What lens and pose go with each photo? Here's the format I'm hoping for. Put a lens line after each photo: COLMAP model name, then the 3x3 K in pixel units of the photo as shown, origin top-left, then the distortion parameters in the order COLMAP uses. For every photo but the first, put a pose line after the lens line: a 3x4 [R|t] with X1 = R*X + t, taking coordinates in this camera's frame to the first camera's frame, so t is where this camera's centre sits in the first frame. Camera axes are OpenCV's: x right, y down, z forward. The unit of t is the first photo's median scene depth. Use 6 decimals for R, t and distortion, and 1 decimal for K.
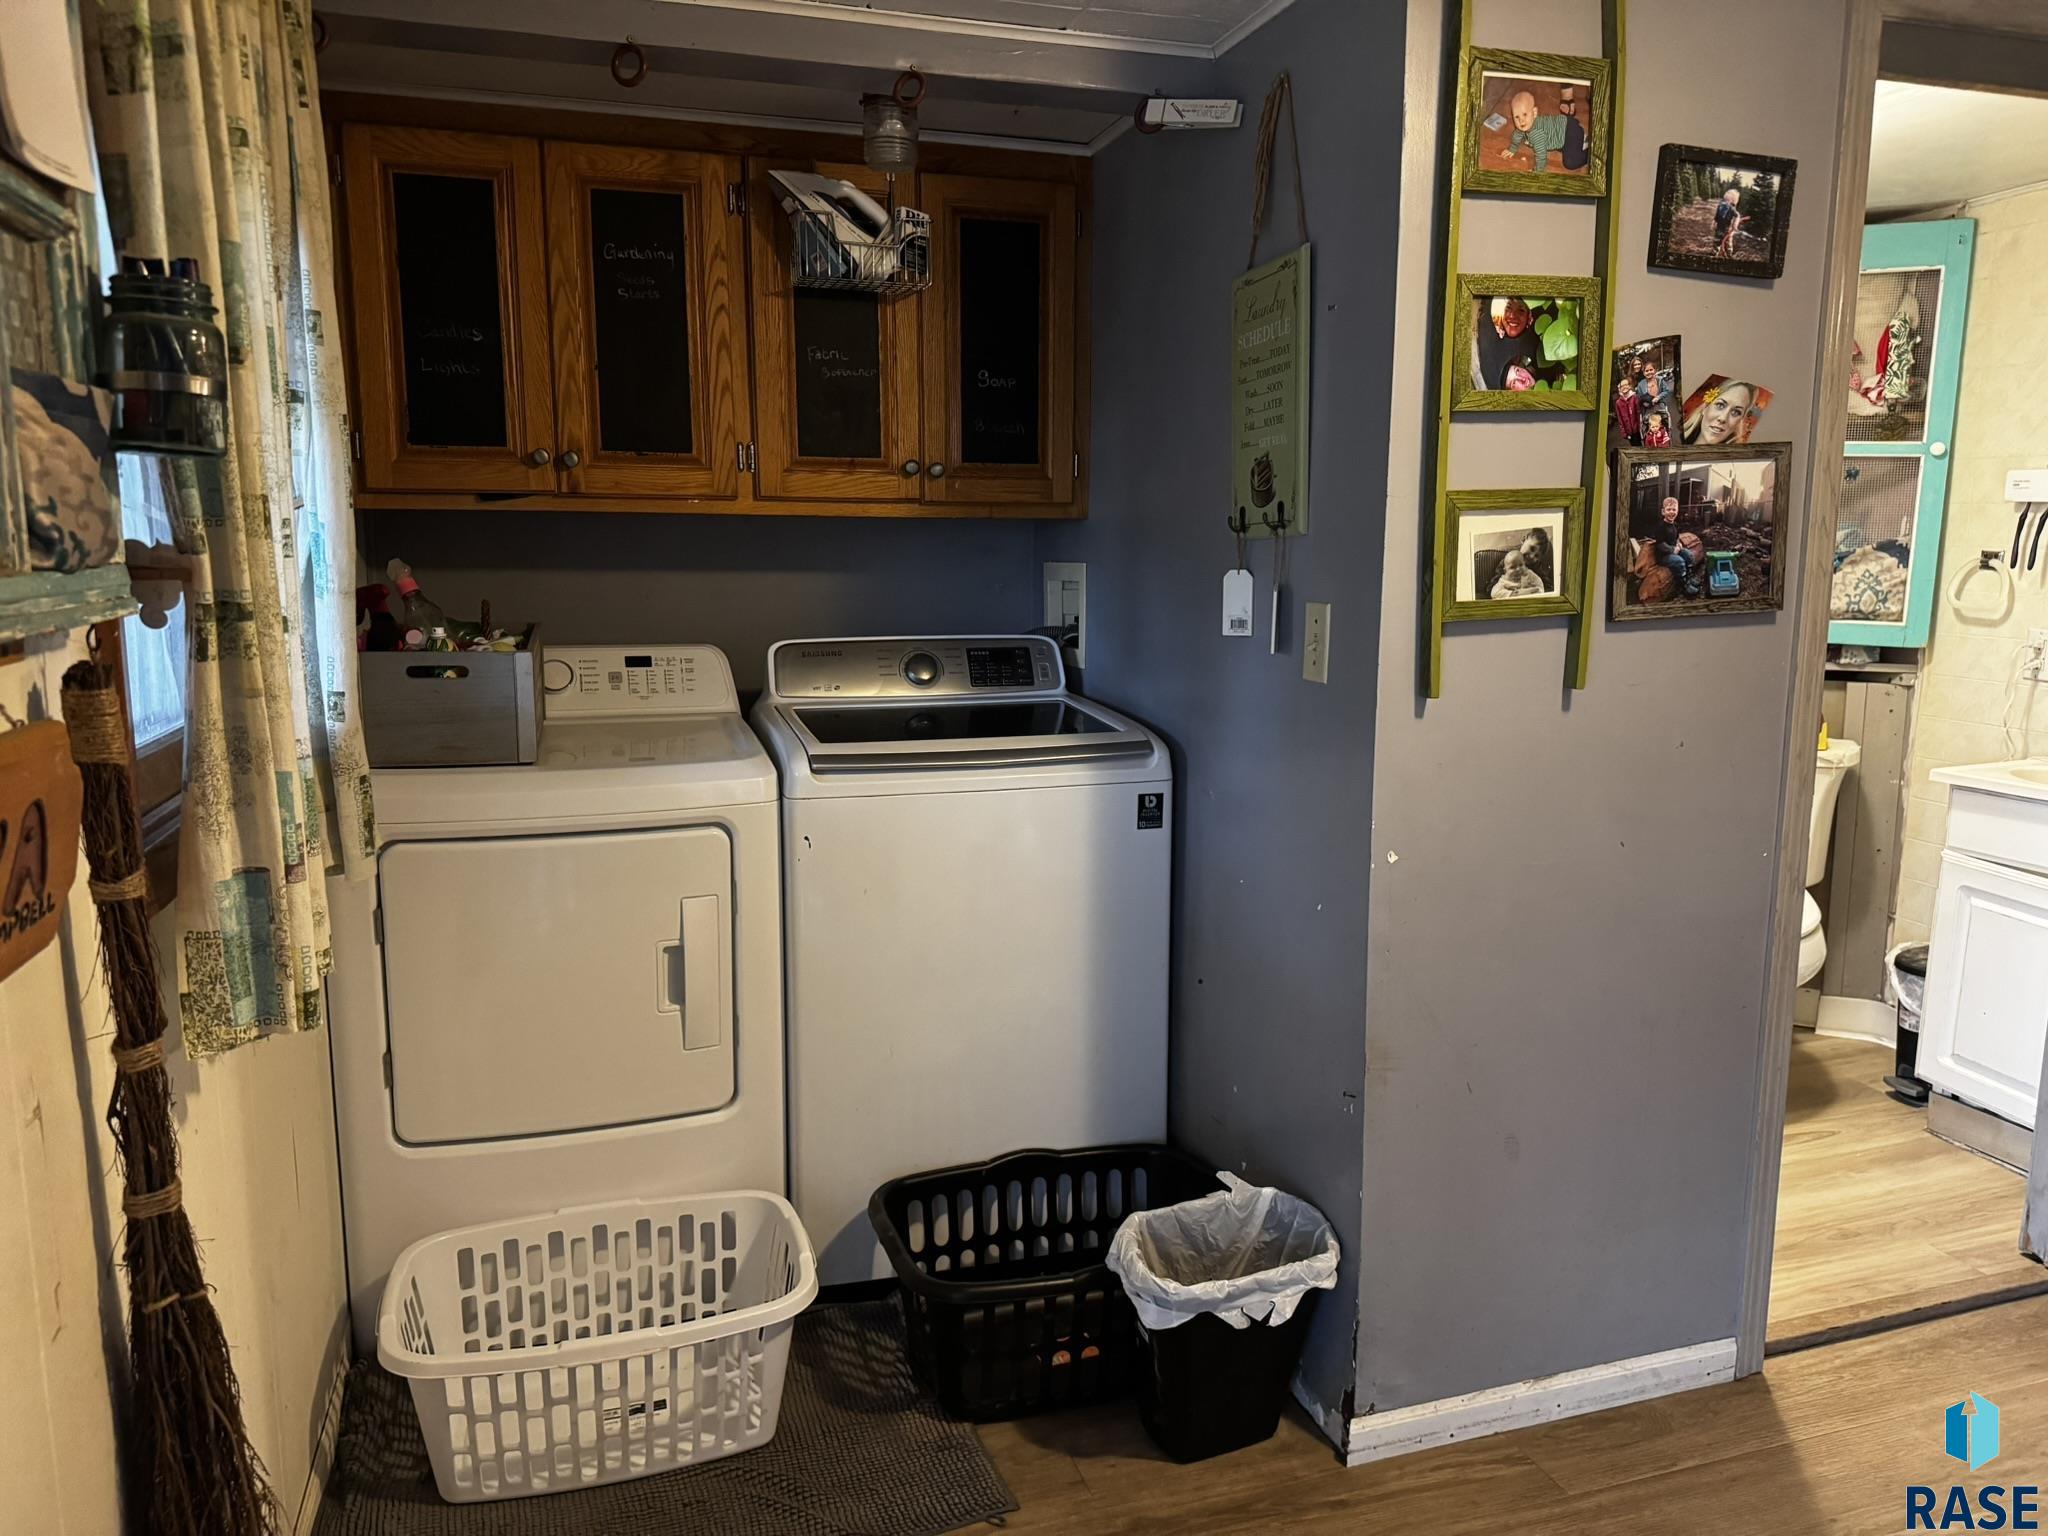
lens RADIAL K [[1470.3, 0, 1030.4], [0, 1470.3, 764.9], [0, 0, 1]] dist [0.010560, -0.011540]
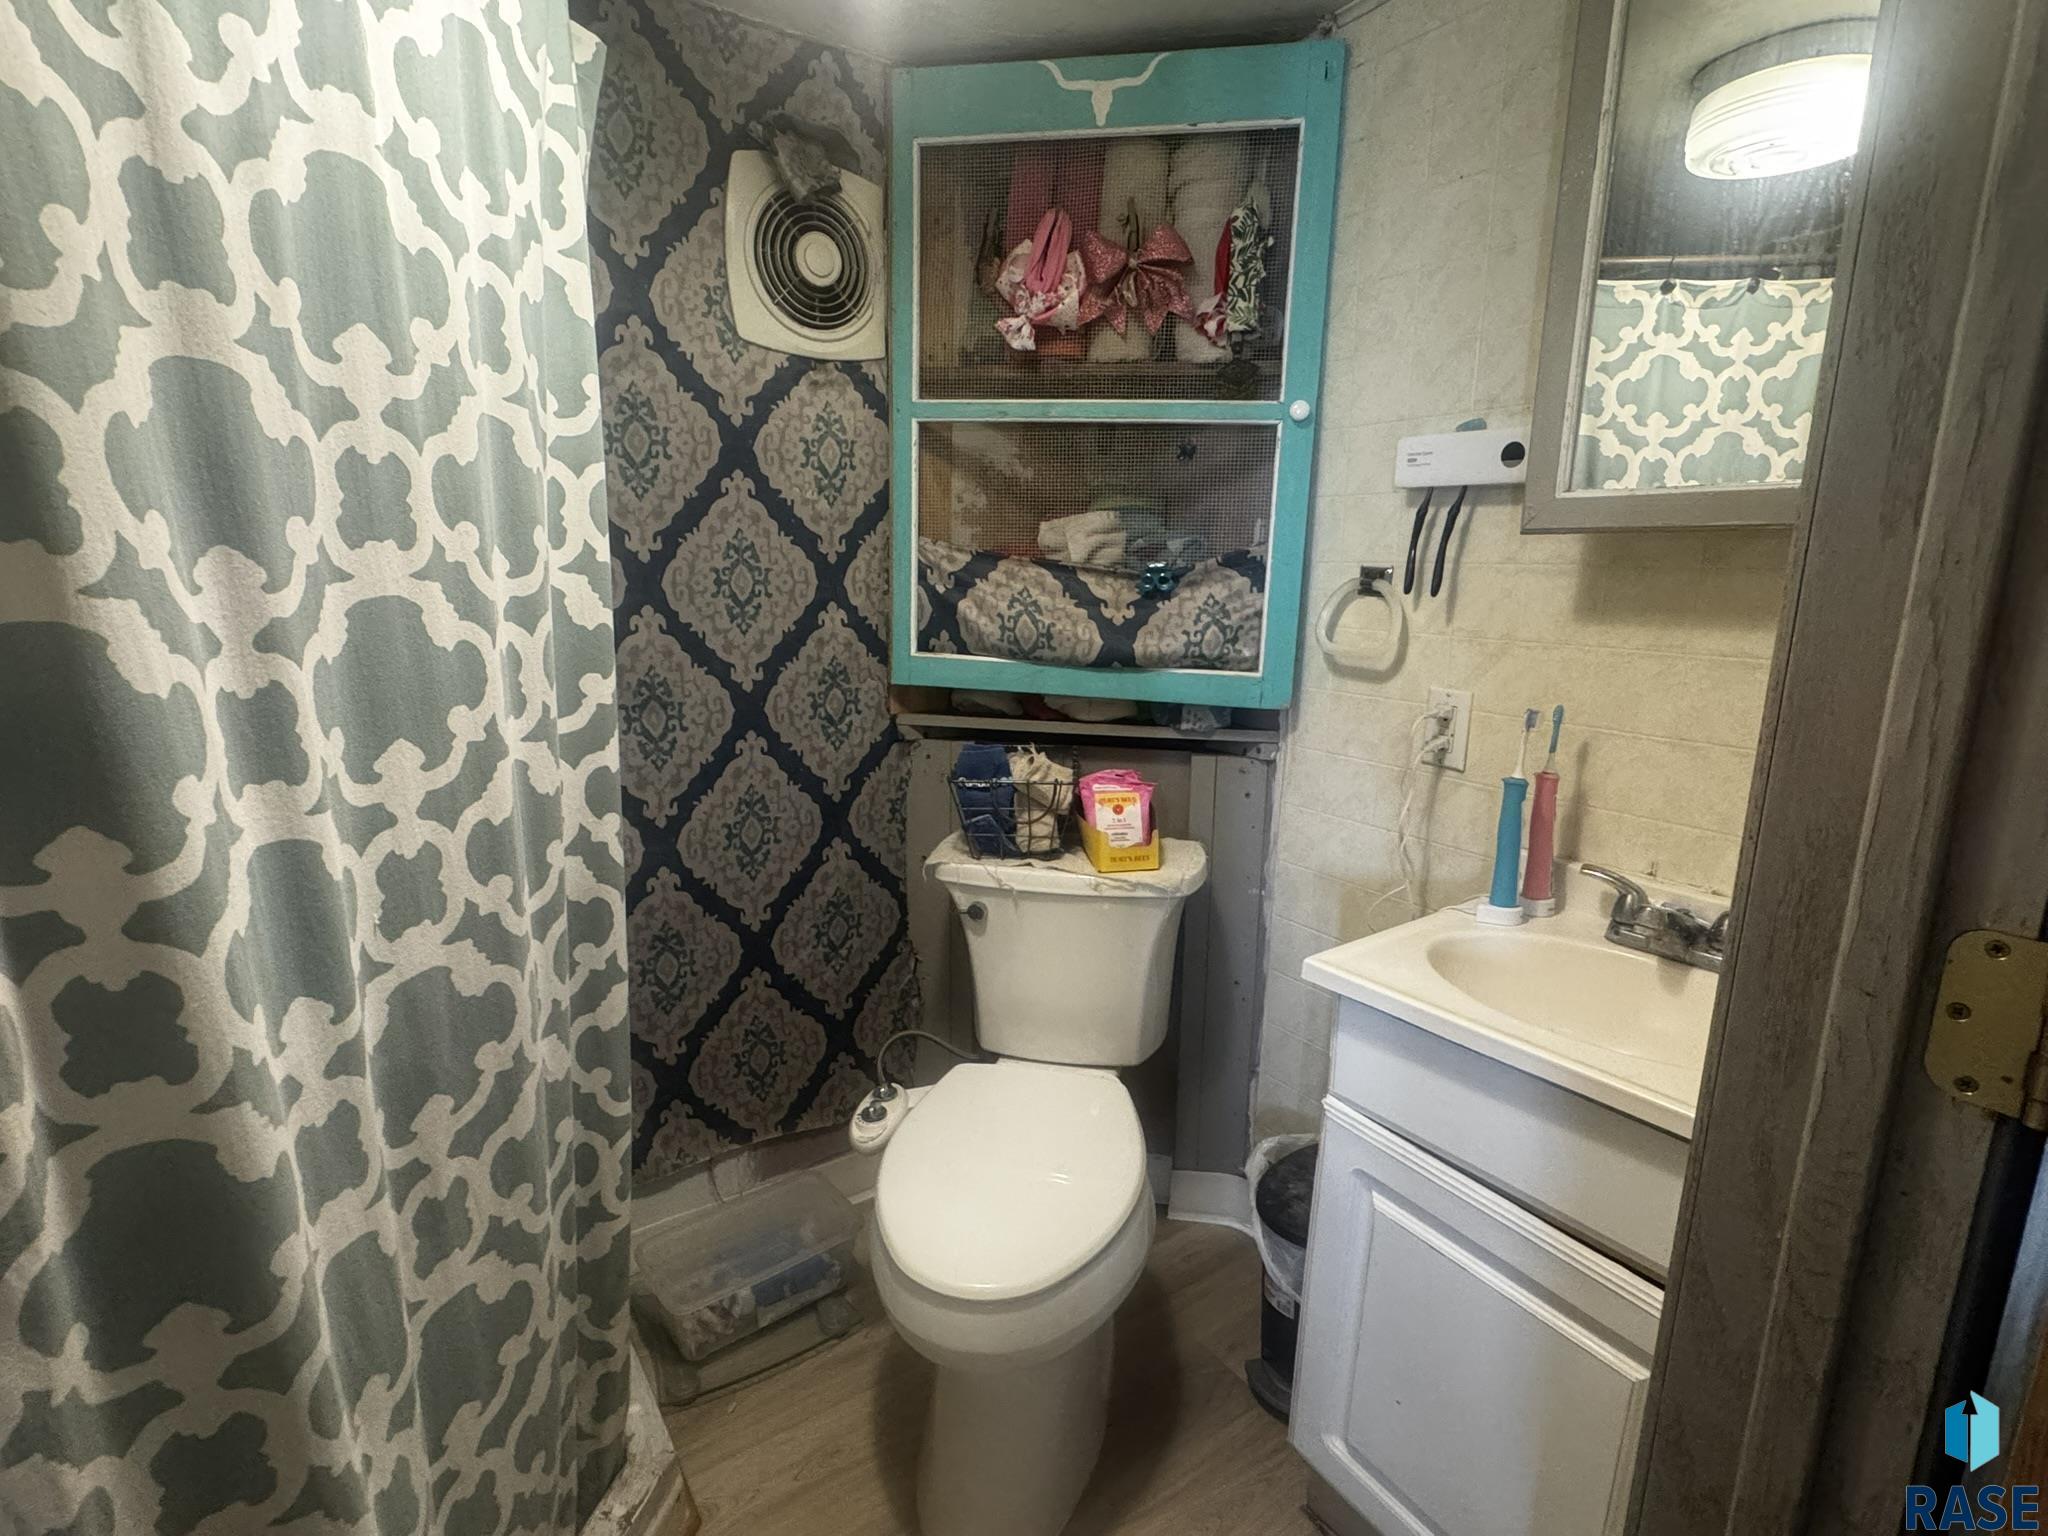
lens RADIAL K [[1008.5, 0, 1016.1], [0, 1008.5, 770.2], [0, 0, 1]] dist [0.002245, 0.000445]
pose [[0.958793, -0.045328, 0.280467, 0.354072], [0.032401, 0.998195, 0.050560, -0.079478], [-0.282252, -0.039389, 0.958531, 0.586834]]
